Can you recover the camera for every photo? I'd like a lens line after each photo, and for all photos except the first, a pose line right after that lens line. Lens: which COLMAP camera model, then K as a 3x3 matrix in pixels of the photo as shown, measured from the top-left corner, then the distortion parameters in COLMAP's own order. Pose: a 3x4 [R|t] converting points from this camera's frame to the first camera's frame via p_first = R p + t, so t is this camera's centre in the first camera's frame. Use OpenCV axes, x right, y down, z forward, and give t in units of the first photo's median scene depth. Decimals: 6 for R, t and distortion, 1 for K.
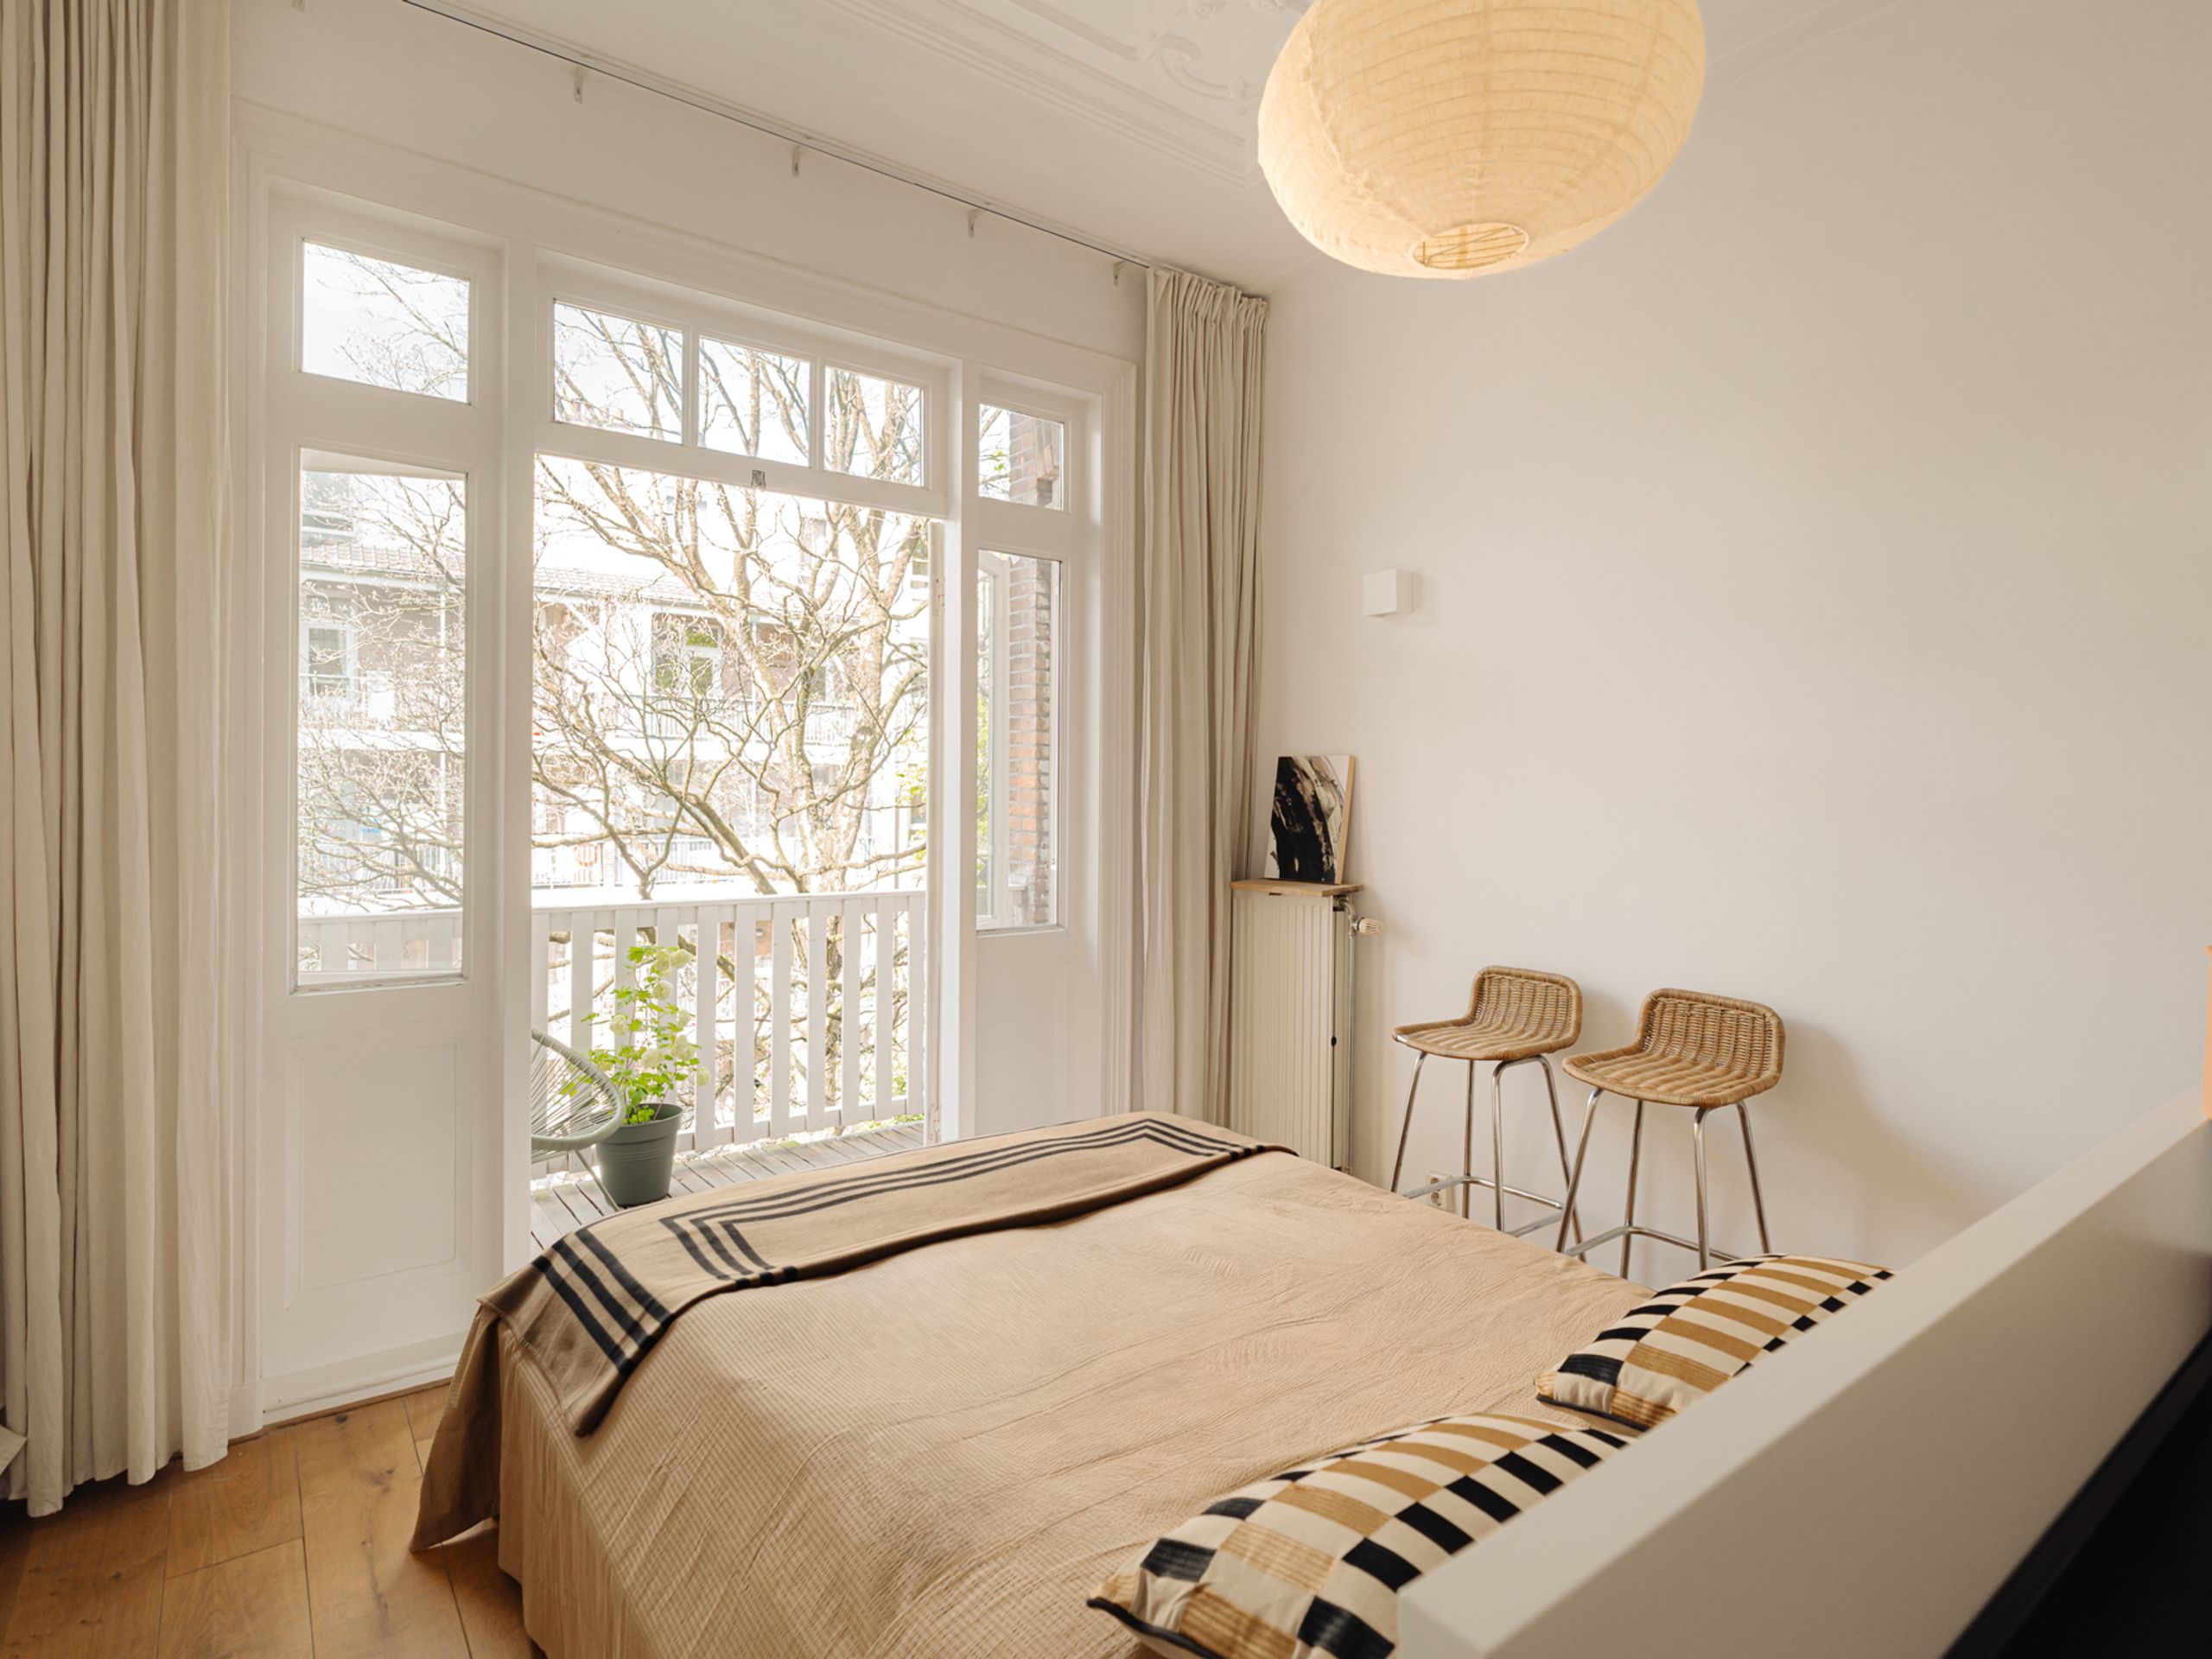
lens RADIAL K [[1180.8, 0, 1107.2], [0, 1180.8, 818.6], [0, 0, 1]] dist [-0.003152, 0.000209]
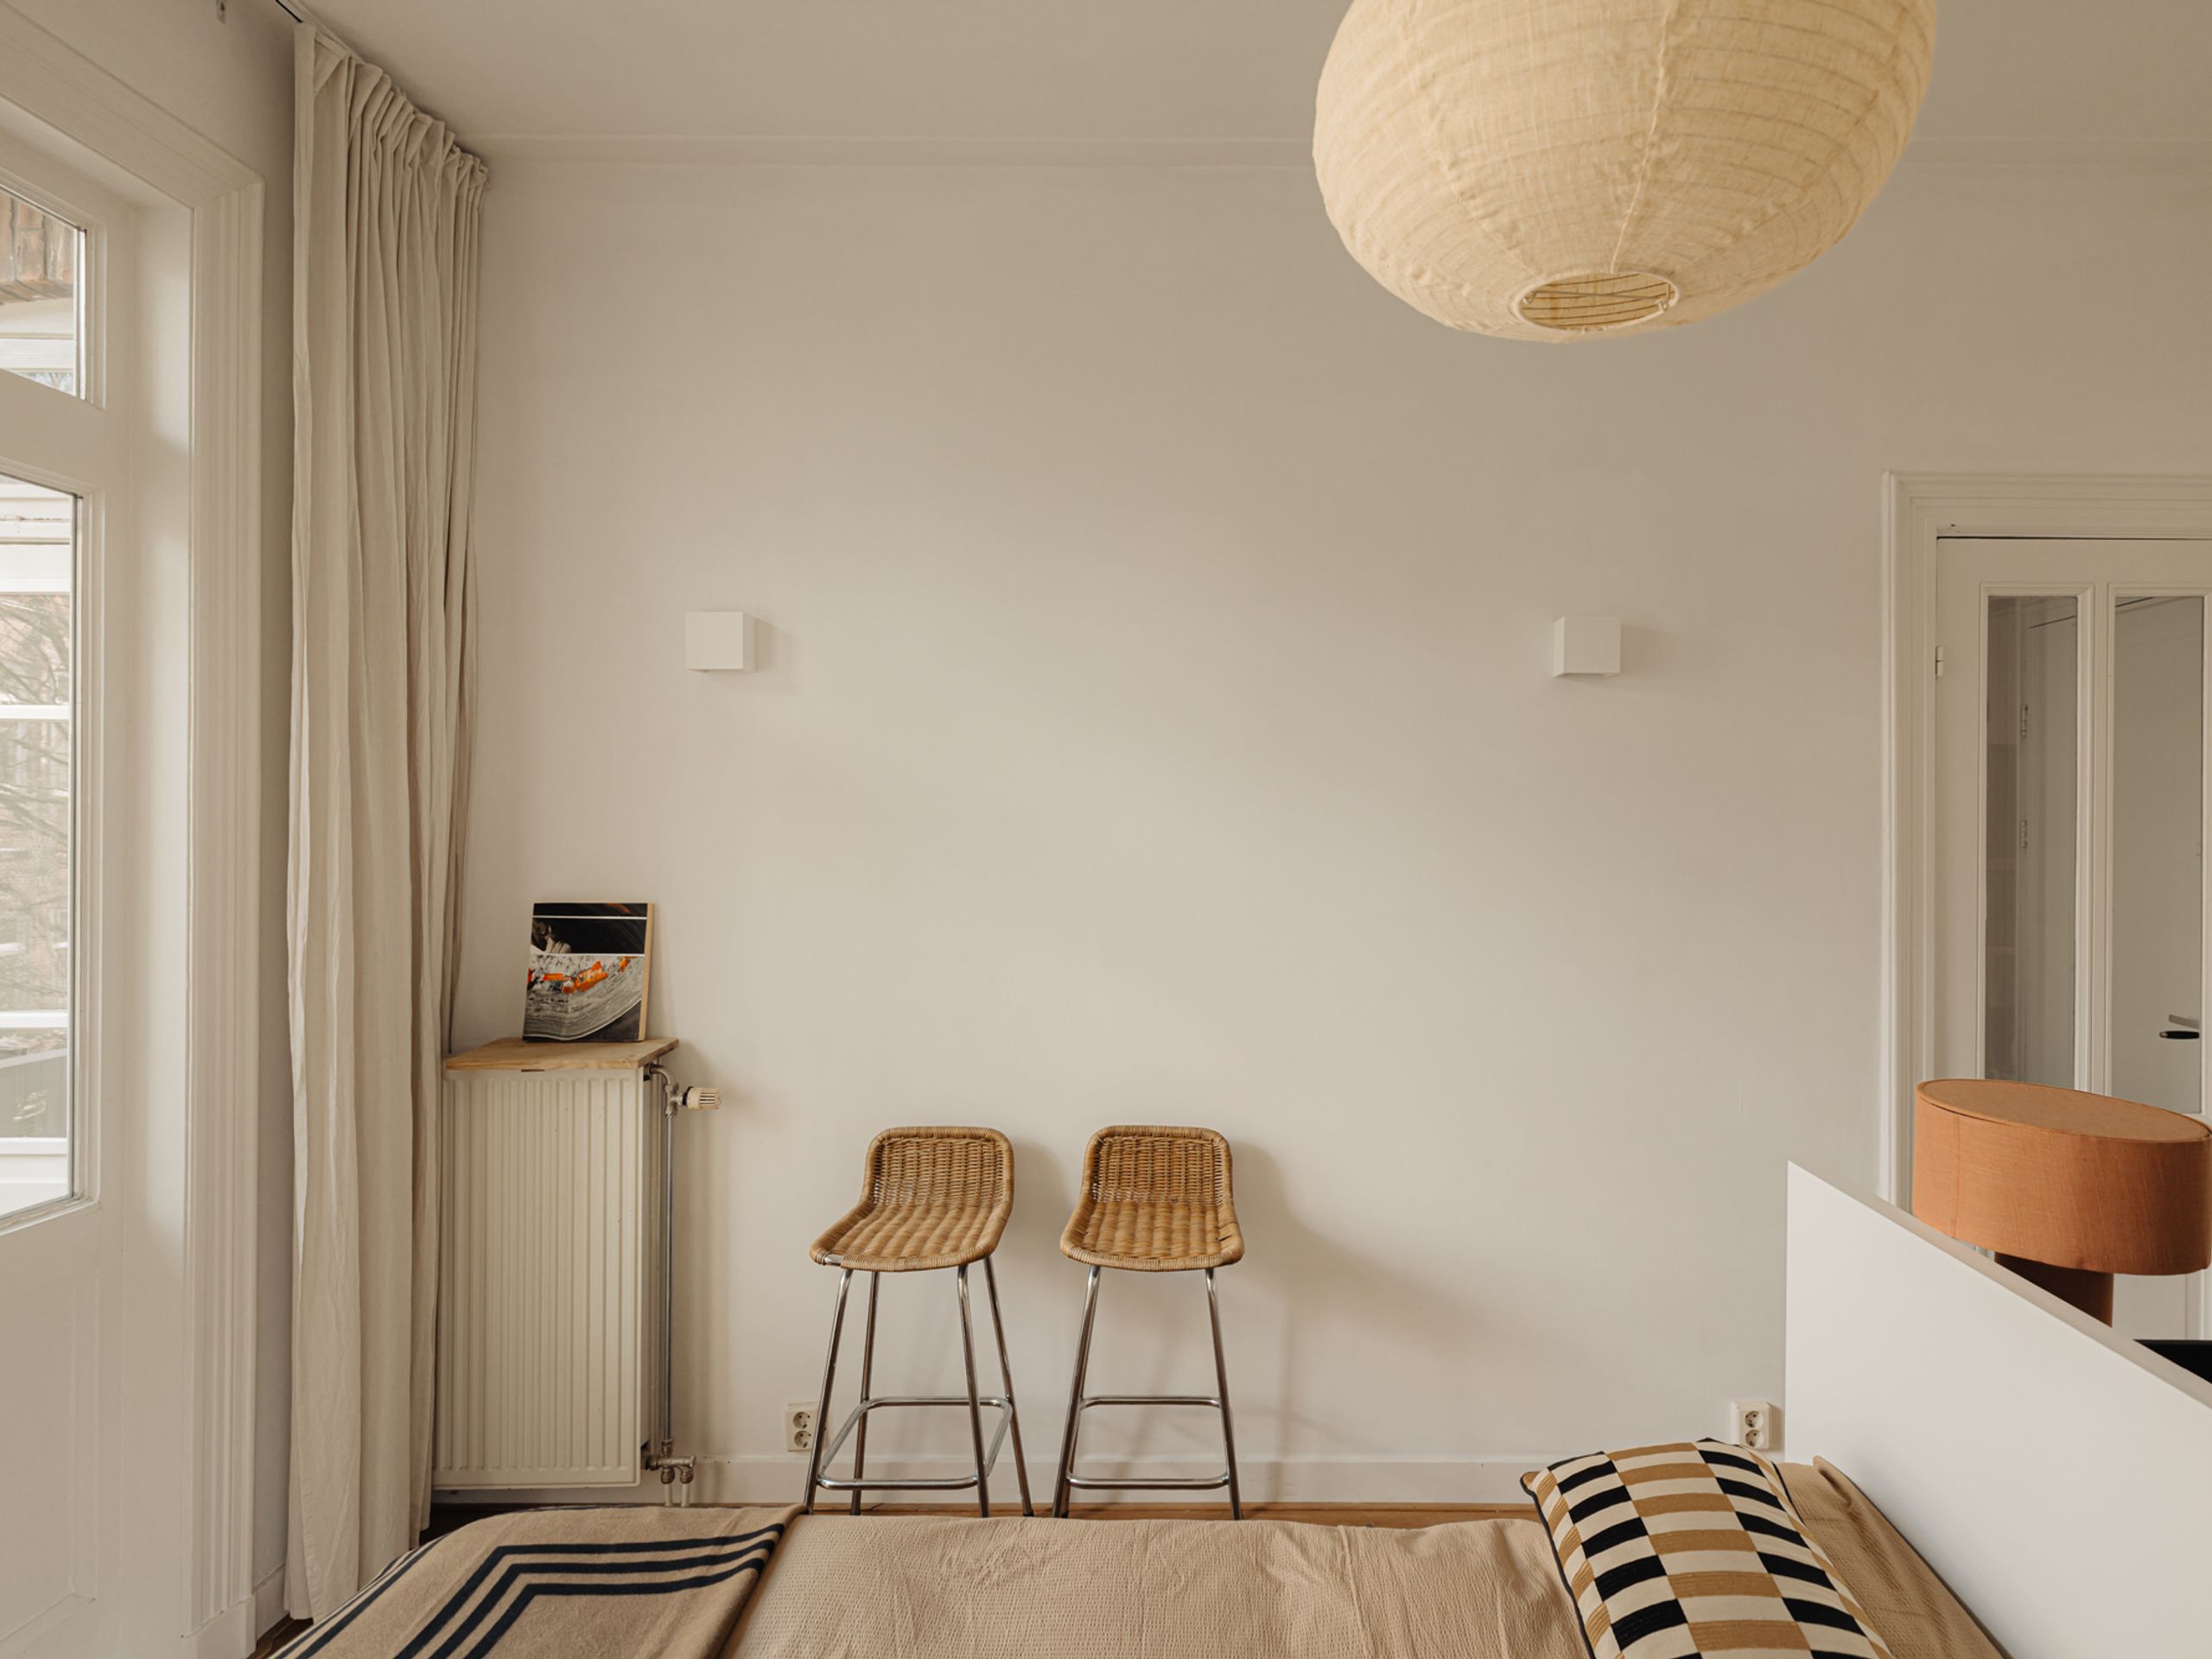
lens RADIAL K [[1180.8, 0, 1107.4], [0, 1180.8, 833.1], [0, 0, 1]] dist [-0.003152, 0.000209]
pose [[0.605153, -0.018381, 0.795897, -0.222916], [0.018842, 0.999784, 0.008763, -0.081152], [-0.795886, 0.009693, 0.605368, 0.400074]]
